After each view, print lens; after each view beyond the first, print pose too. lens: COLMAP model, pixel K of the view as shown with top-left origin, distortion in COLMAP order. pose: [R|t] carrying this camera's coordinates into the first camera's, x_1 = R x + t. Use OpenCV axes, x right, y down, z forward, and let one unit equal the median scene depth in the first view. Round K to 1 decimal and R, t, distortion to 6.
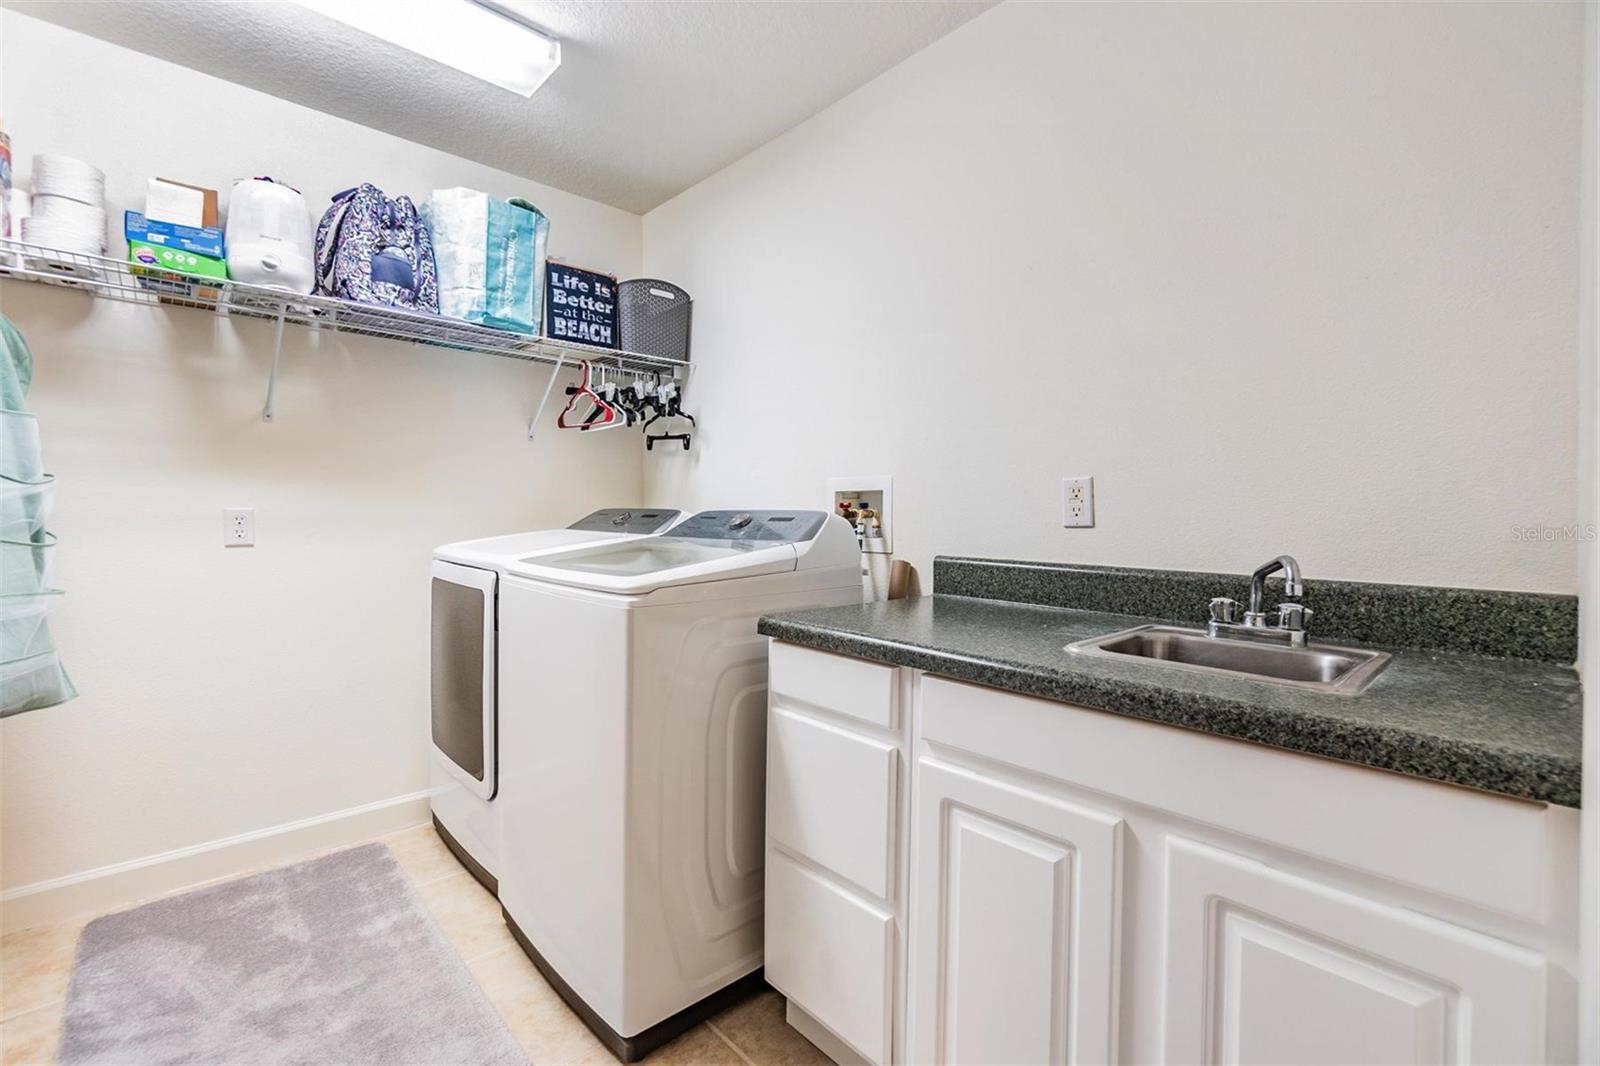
lens RADIAL K [[696.8, 0, 796.3], [0, 696.8, 527.6], [0, 0, 1]] dist [-0.005611, 0.001133]
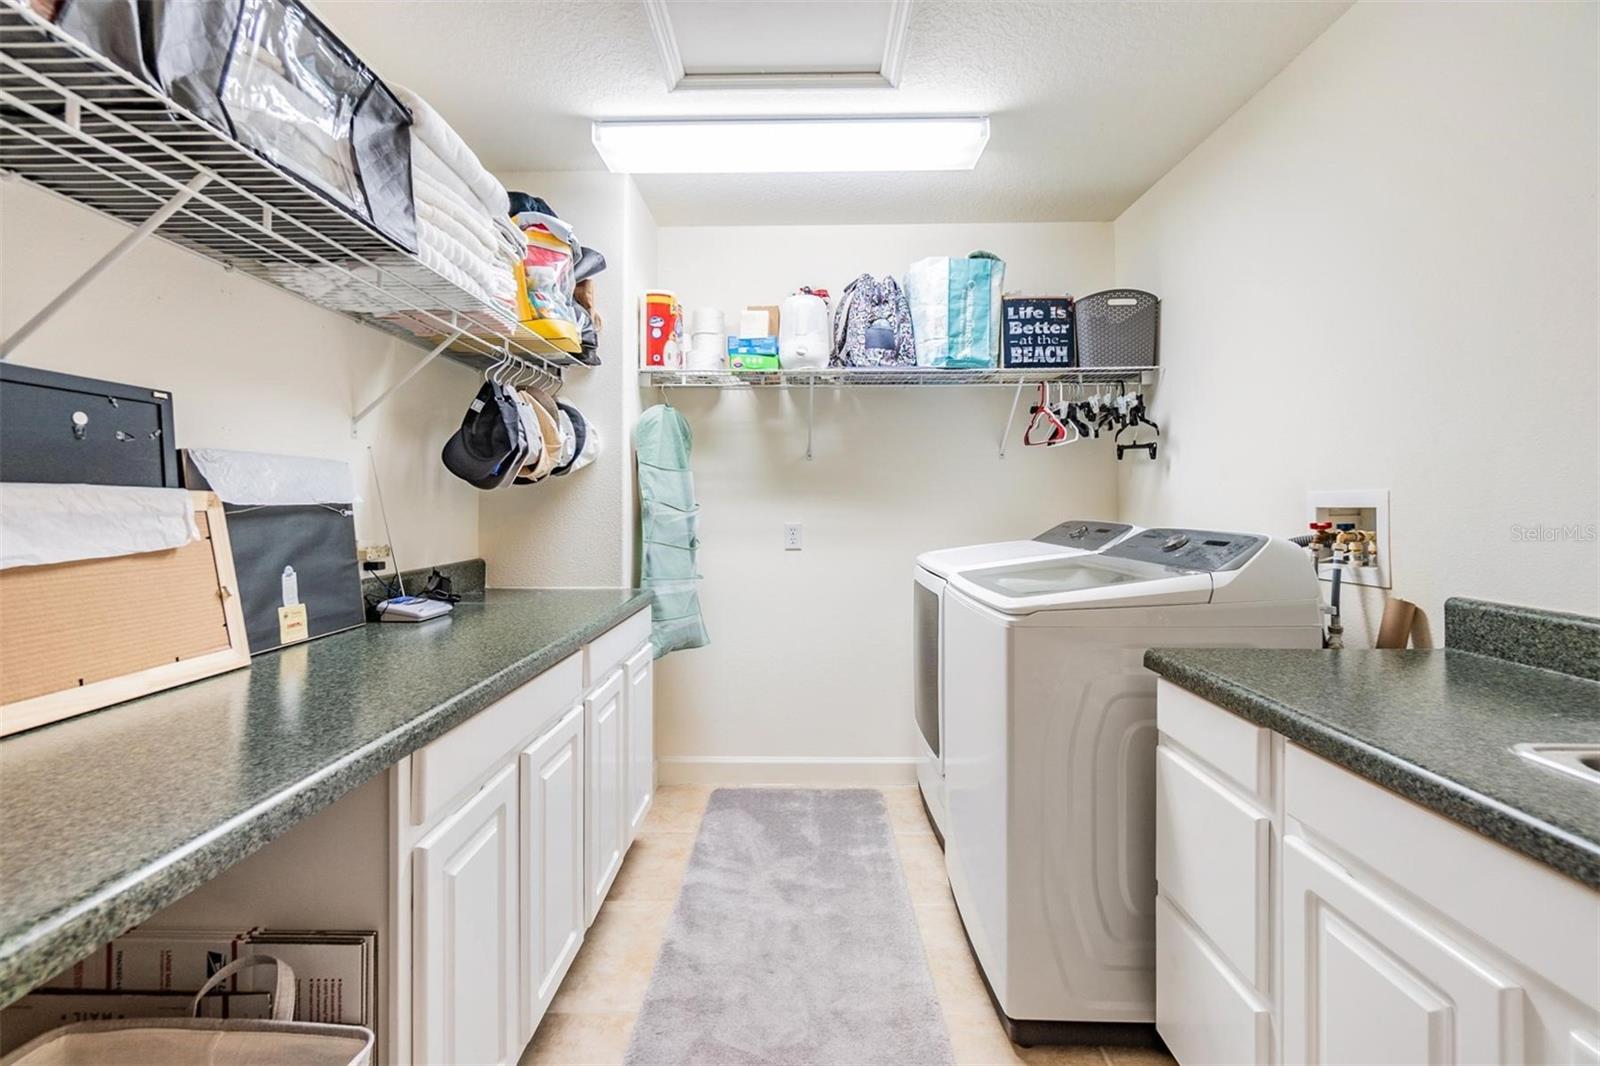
lens RADIAL K [[696.8, 0, 776.0], [0, 696.8, 503.7], [0, 0, 1]] dist [-0.005611, 0.001133]
pose [[0.718757, -0.014784, -0.695105, 0.190911], [-0.004767, 0.999646, -0.026190, -0.036023], [0.695246, 0.022138, 0.718431, -0.048350]]
